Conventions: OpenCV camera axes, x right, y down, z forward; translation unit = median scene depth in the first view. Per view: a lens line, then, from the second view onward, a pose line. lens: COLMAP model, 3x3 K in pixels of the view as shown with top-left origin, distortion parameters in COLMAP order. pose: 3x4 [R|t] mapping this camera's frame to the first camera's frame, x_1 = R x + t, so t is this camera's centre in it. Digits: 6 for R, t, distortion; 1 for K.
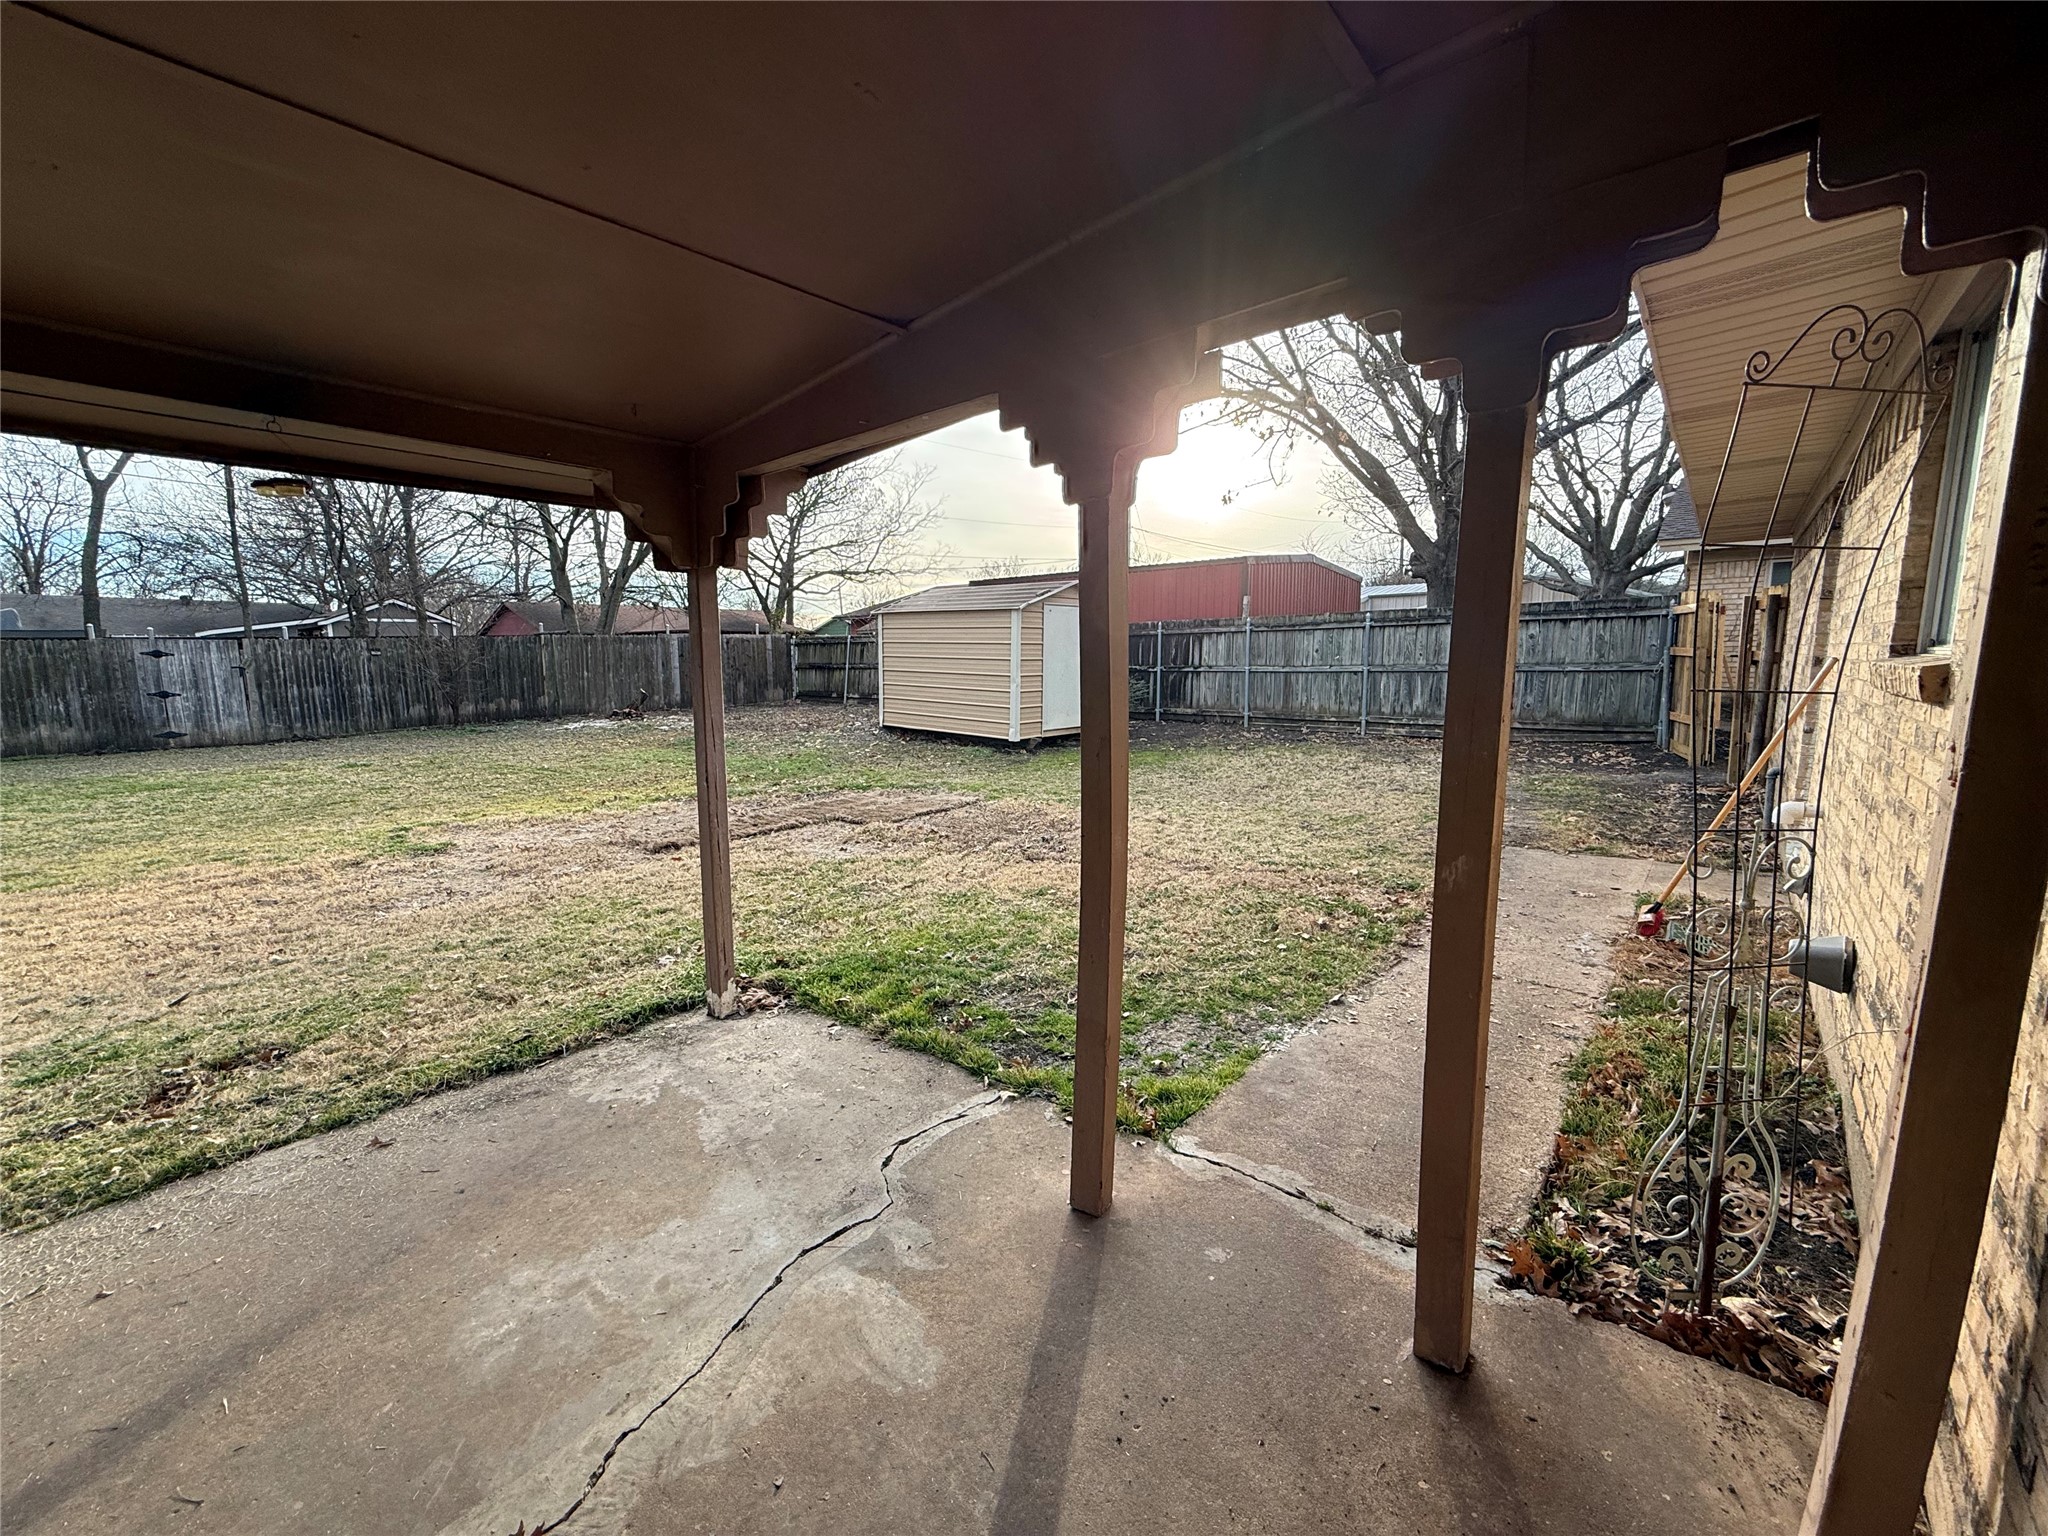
lens RADIAL K [[814.3, 0, 1019.4], [0, 814.3, 767.6], [0, 0, 1]] dist [0.000855, -0.000154]
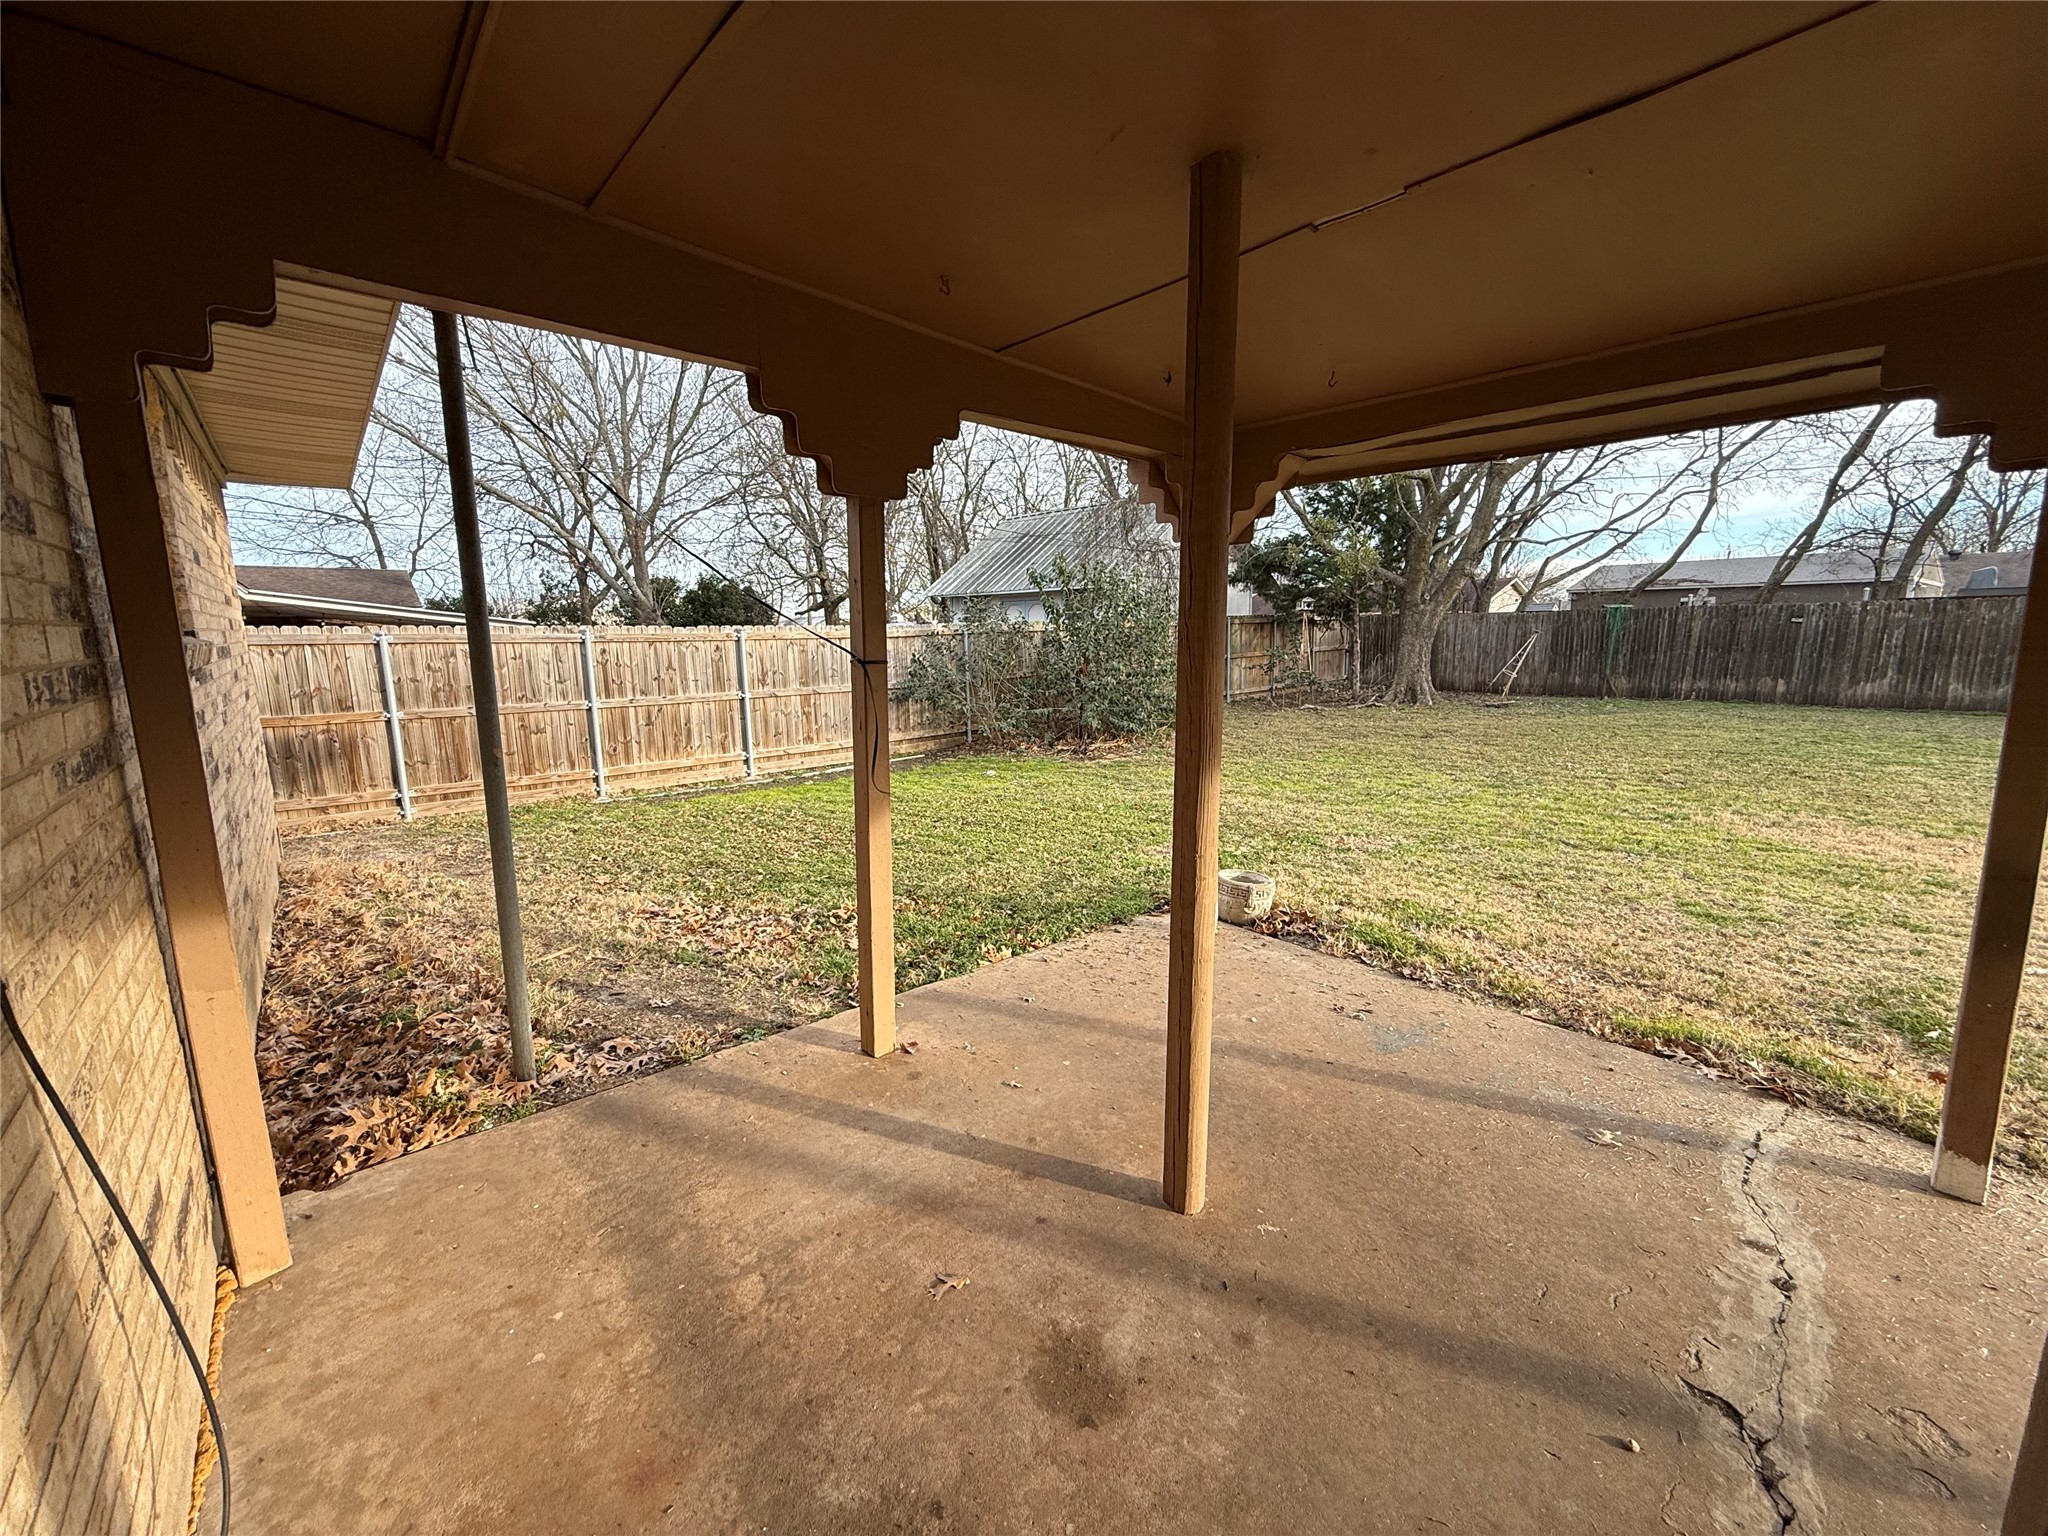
lens RADIAL K [[814.3, 0, 1013.4], [0, 814.3, 765.3], [0, 0, 1]] dist [0.000855, -0.000154]
pose [[-0.144915, 0.172572, -0.974279, -0.114342], [-0.127113, 0.973266, 0.191299, 0.028903], [0.981245, 0.151566, -0.119104, -0.163143]]
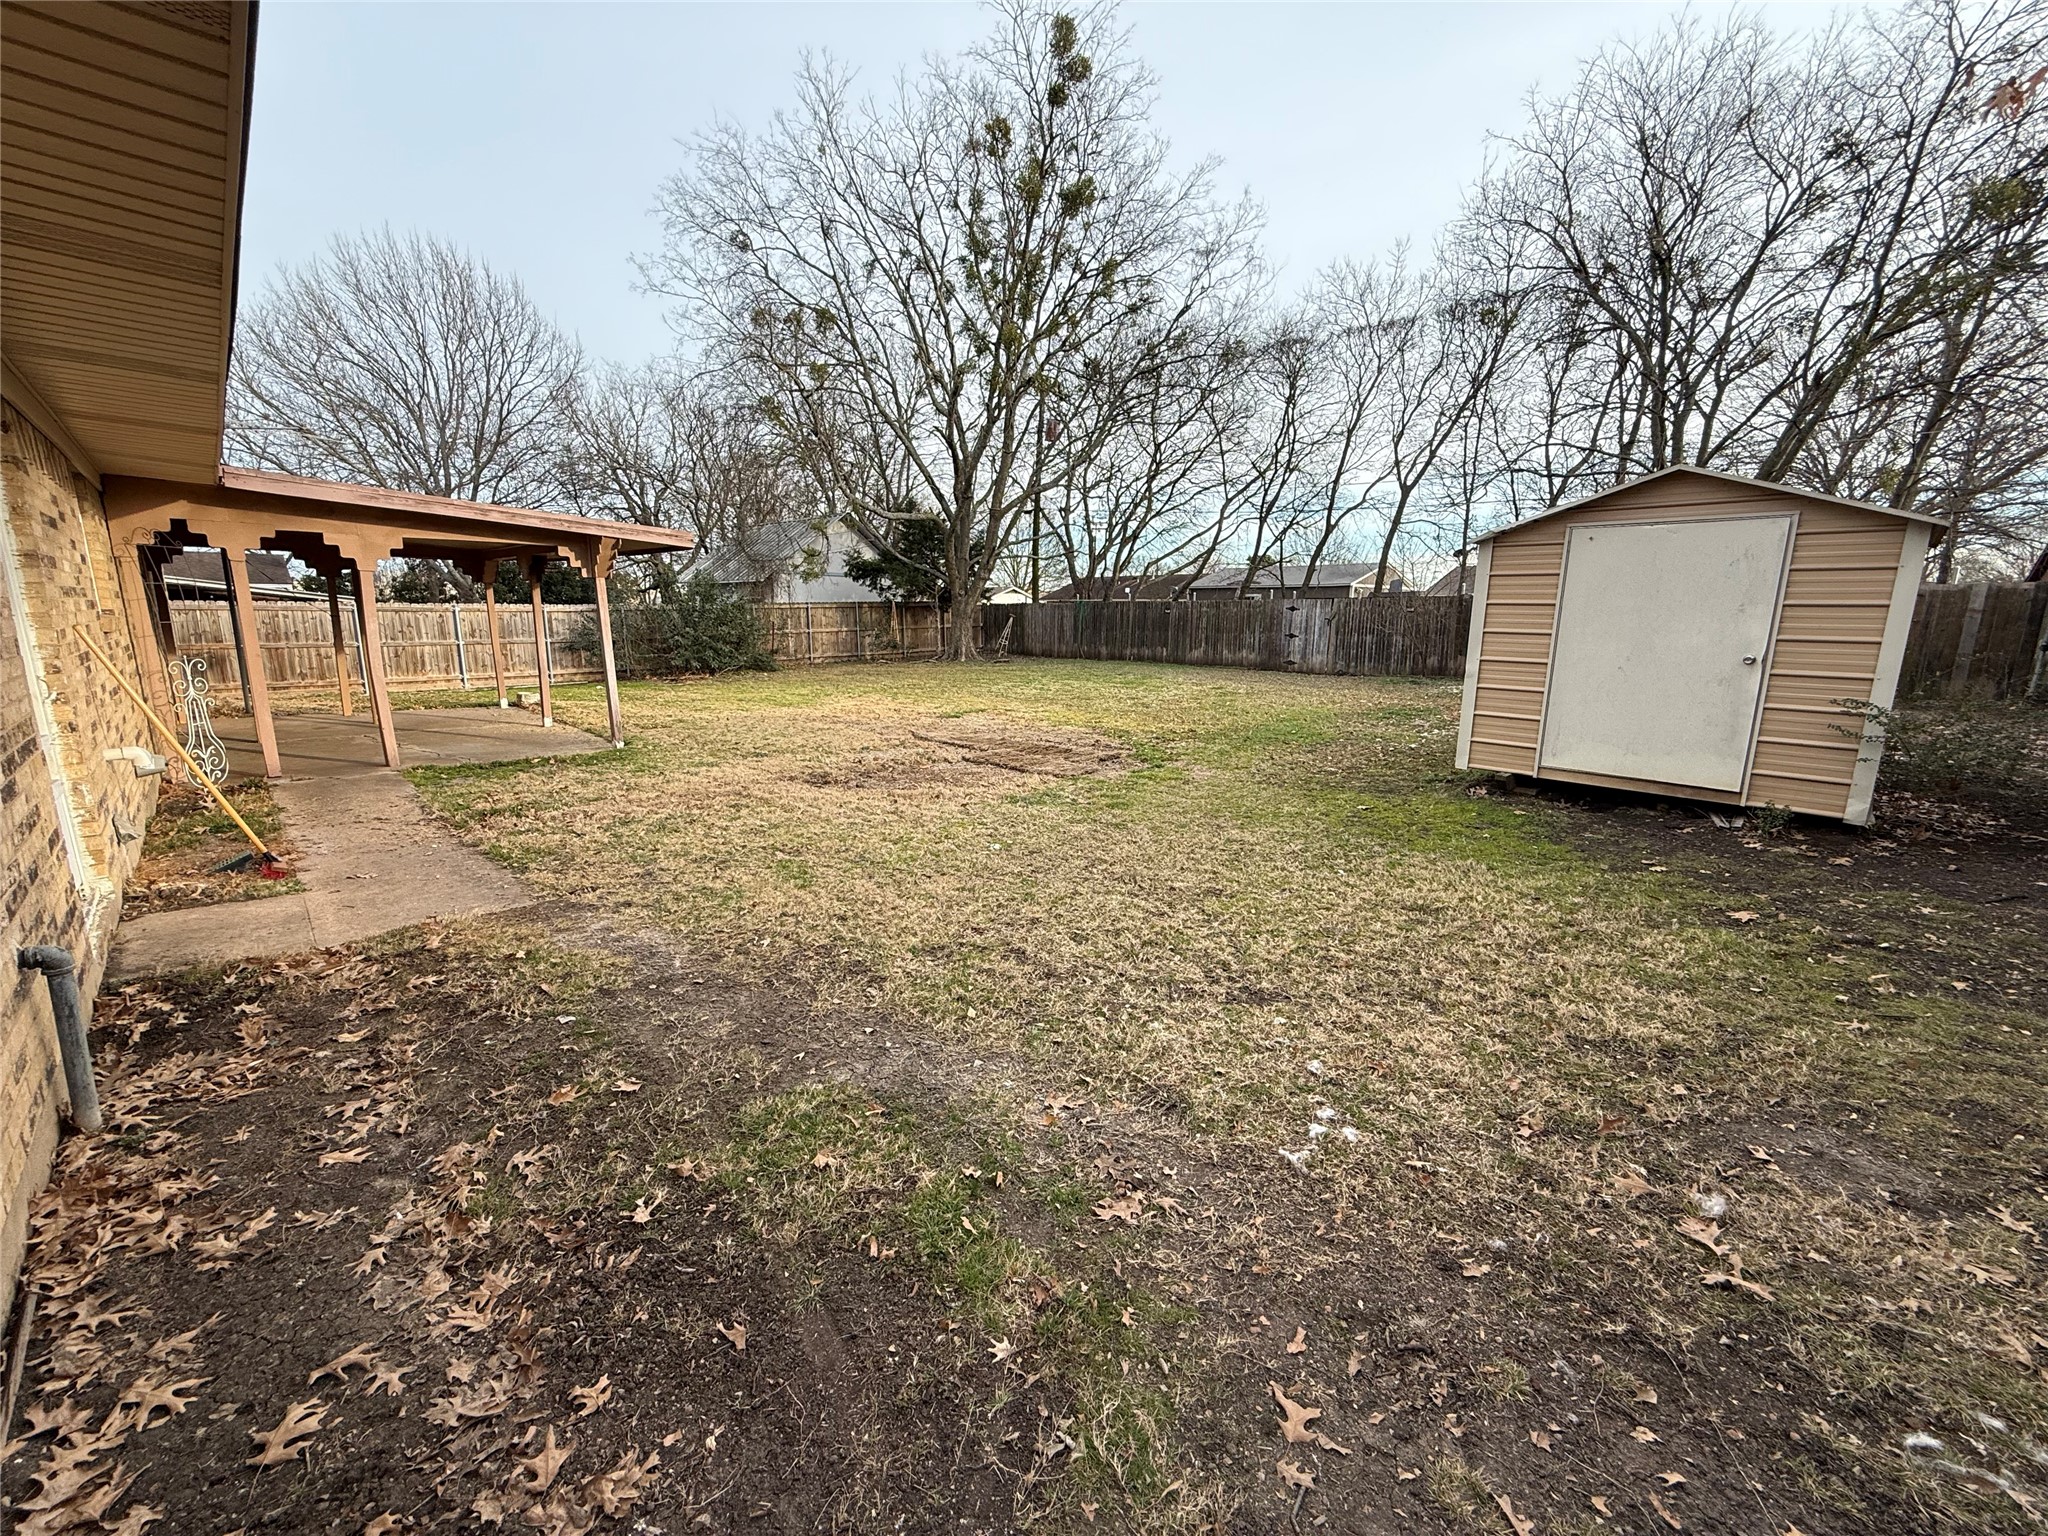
lens RADIAL K [[814.3, 0, 1016.8], [0, 814.3, 768.8], [0, 0, 1]] dist [0.000855, -0.000154]
pose [[-0.090651, 0.199493, -0.975697, 1.533566], [-0.146186, 0.966452, 0.211185, -0.277525], [0.985095, 0.161778, -0.058447, 1.814356]]
